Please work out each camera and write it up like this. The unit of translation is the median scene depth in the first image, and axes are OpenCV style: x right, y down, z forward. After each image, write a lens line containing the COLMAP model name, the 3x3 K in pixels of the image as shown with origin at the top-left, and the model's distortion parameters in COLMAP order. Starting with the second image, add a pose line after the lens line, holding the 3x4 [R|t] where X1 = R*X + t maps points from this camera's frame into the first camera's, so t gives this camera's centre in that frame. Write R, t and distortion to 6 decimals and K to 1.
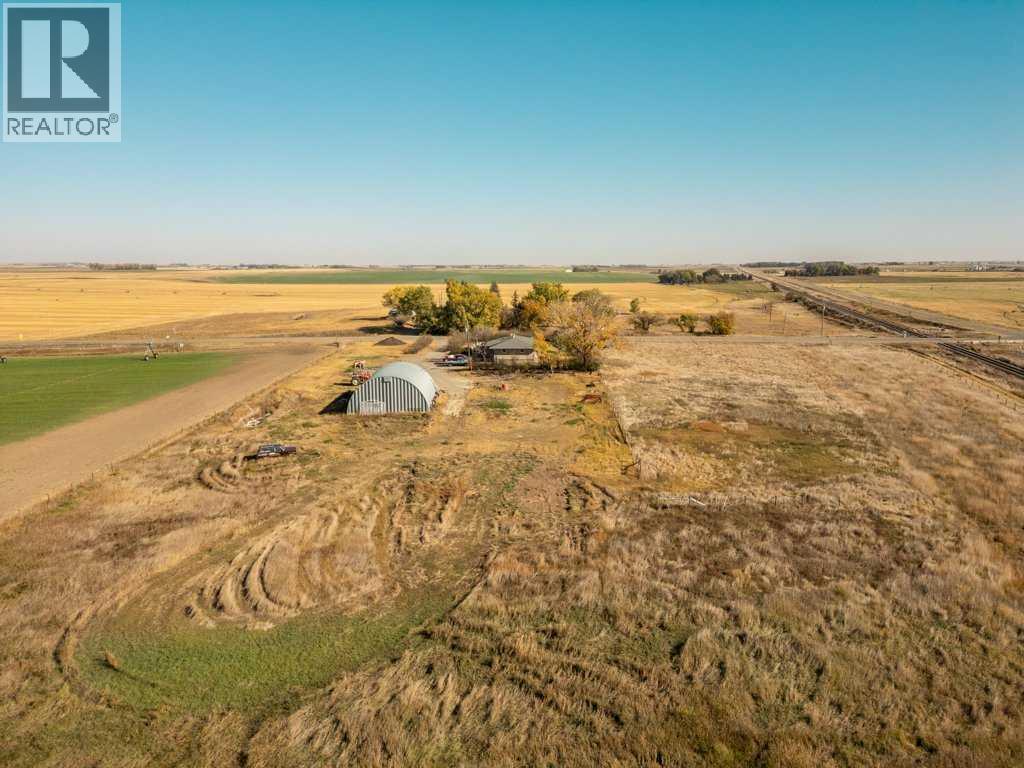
lens RADIAL K [[714.9, 0, 513.8], [0, 714.9, 389.7], [0, 0, 1]] dist [0.073631, -0.066056]
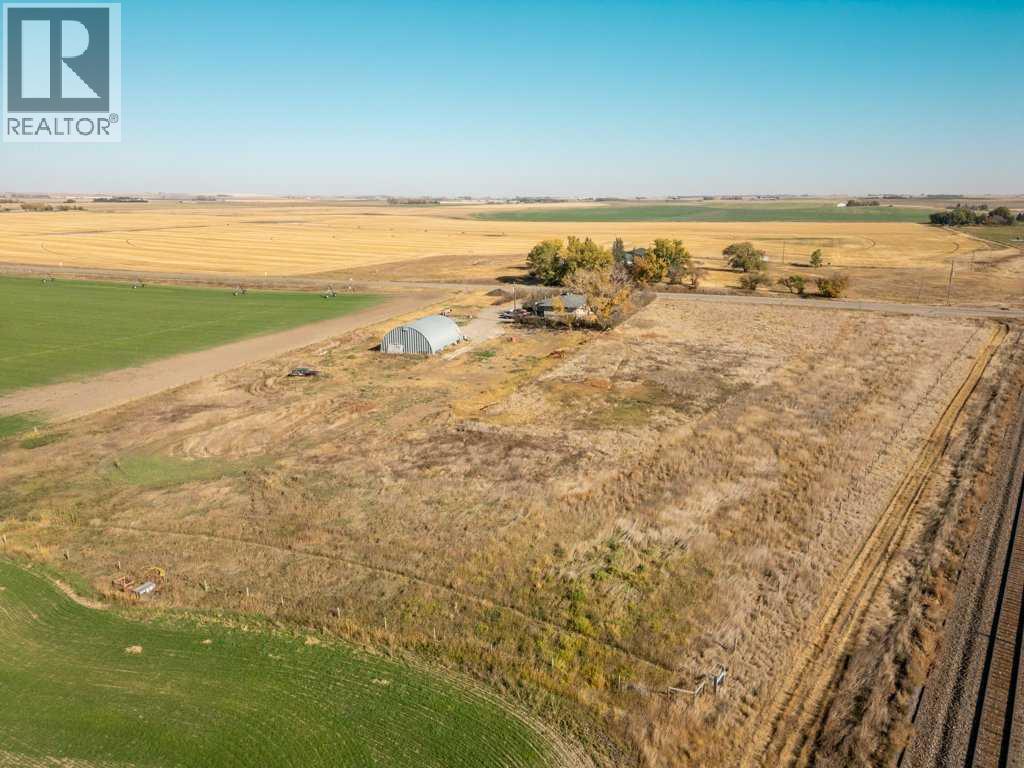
lens RADIAL K [[714.9, 0, 510.5], [0, 714.9, 388.8], [0, 0, 1]] dist [0.073631, -0.066056]
pose [[0.932485, 0.094570, -0.348608, 0.365785], [-0.062944, 0.992895, 0.100984, -0.037398], [0.355681, -0.072223, 0.931812, -0.162414]]
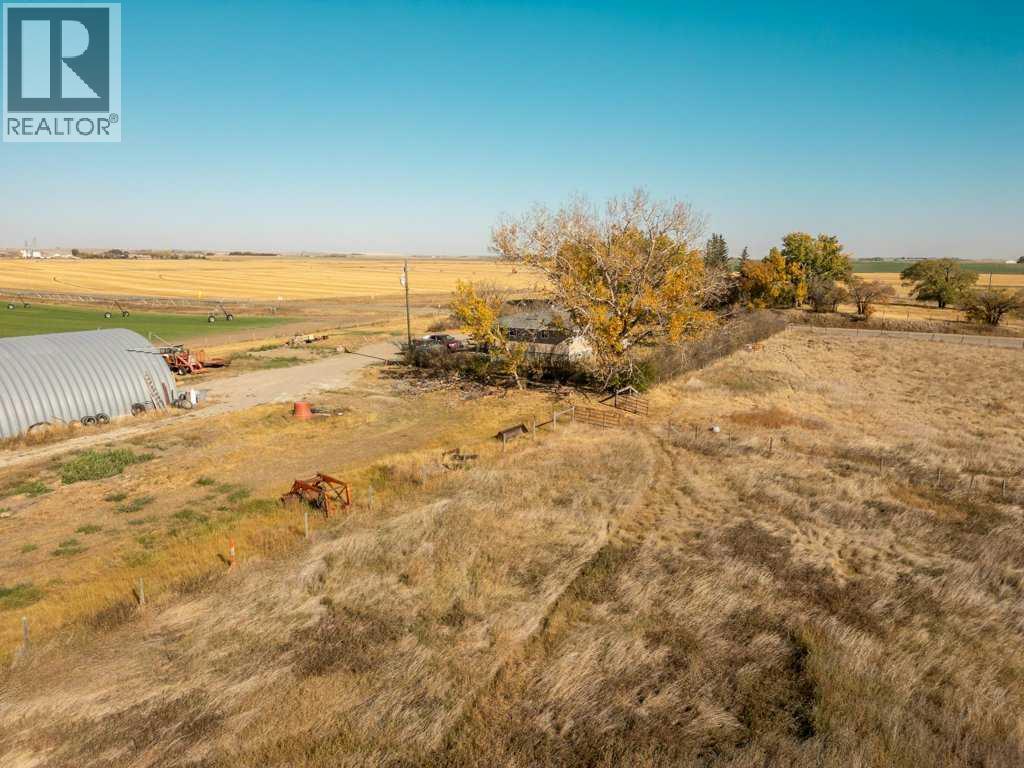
lens RADIAL K [[714.9, 0, 512.5], [0, 714.9, 385.2], [0, 0, 1]] dist [0.073631, -0.066056]
pose [[0.861484, 0.099382, -0.497965, 0.238580], [-0.098247, 0.994752, 0.028561, -0.034045], [0.498190, 0.024319, 0.866727, 0.600934]]
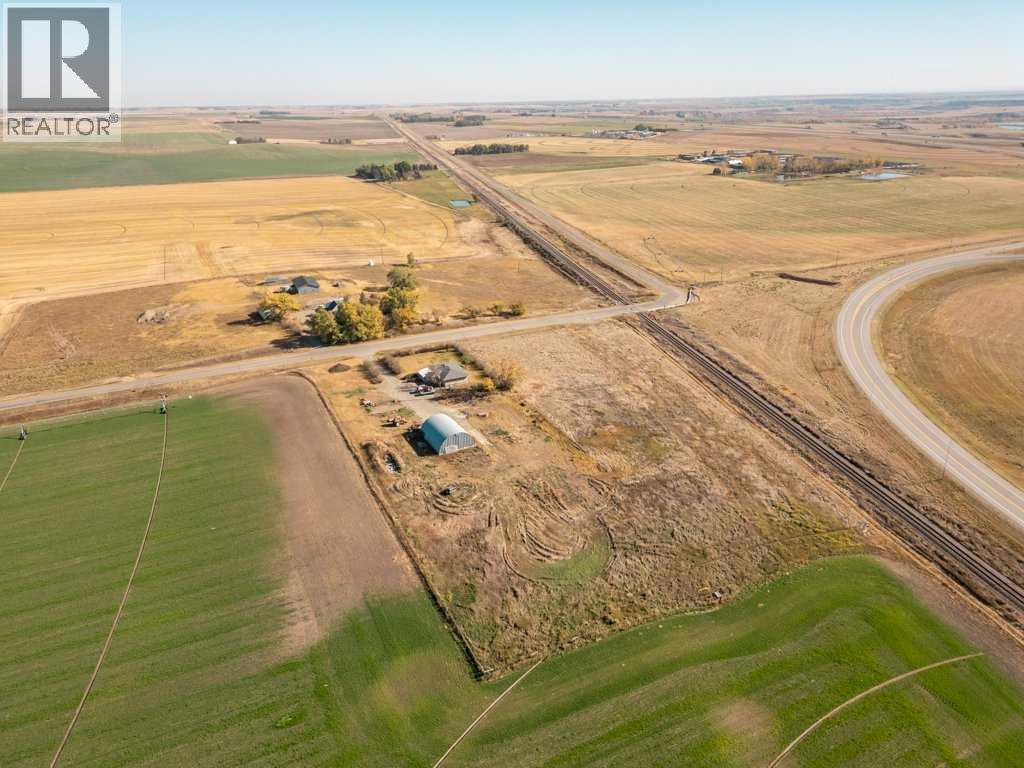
lens RADIAL K [[714.9, 0, 511.9], [0, 714.9, 380.4], [0, 0, 1]] dist [0.073631, -0.066056]
pose [[0.891089, -0.175103, 0.418688, -0.619829], [0.090509, 0.972603, 0.214132, -0.419911], [-0.444712, -0.152915, 0.882524, -0.597478]]
